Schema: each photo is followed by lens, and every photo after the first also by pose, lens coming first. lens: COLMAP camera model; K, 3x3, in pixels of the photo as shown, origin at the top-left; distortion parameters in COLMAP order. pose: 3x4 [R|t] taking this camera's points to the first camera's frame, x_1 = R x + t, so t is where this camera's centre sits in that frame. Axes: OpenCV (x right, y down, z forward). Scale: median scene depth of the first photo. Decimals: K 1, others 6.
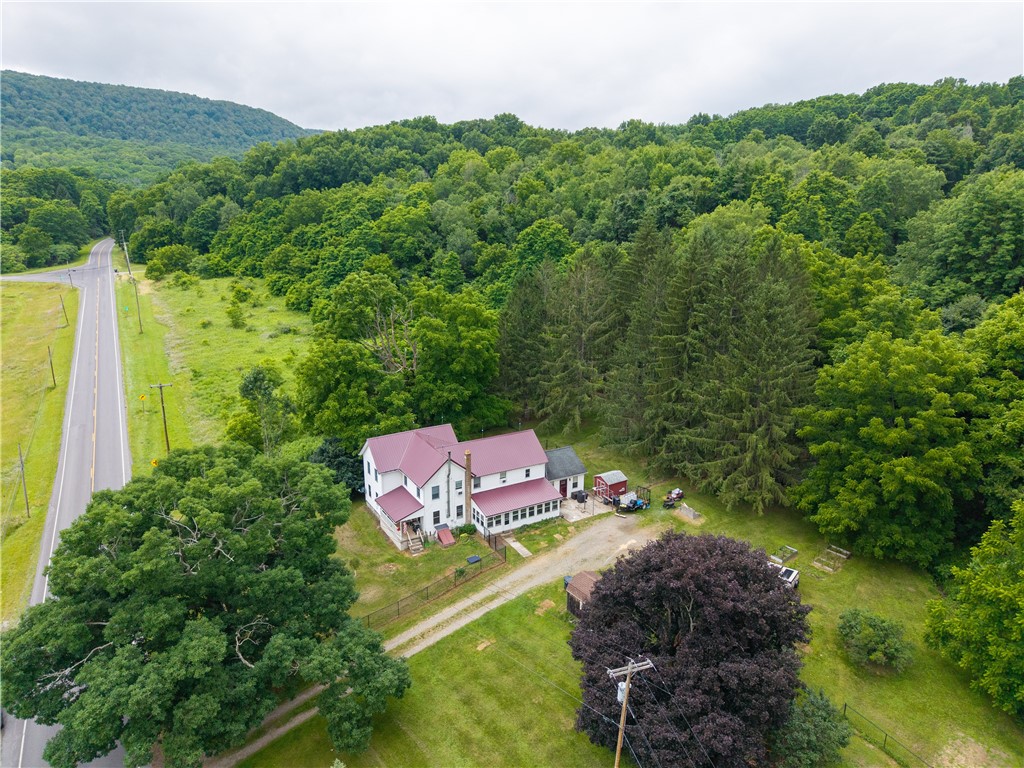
lens RADIAL K [[692.9, 0, 512.0], [0, 692.9, 384.0], [0, 0, 1]] dist [-0.000841, -0.002321]
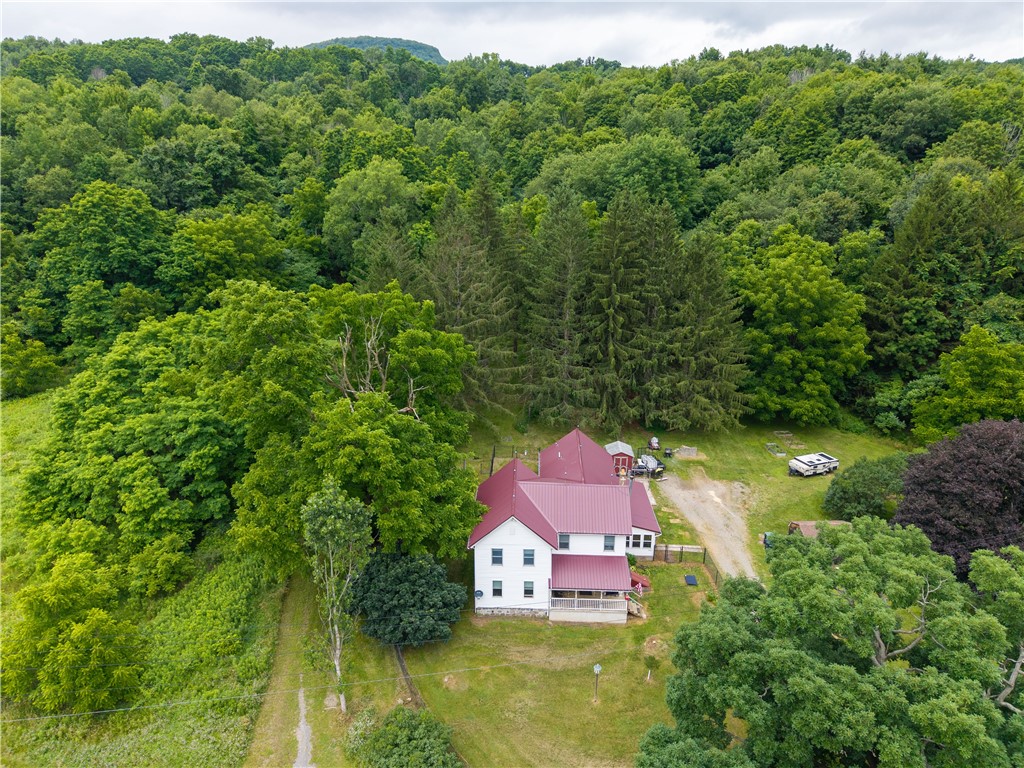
lens RADIAL K [[695.6, 0, 503.4], [0, 695.6, 385.7], [0, 0, 1]] dist [0.013013, -0.003516]
pose [[0.518781, -0.263170, 0.813393, -0.764374], [0.213799, 0.961145, 0.174615, -0.169341], [-0.827742, 0.083316, 0.554889, 0.644281]]
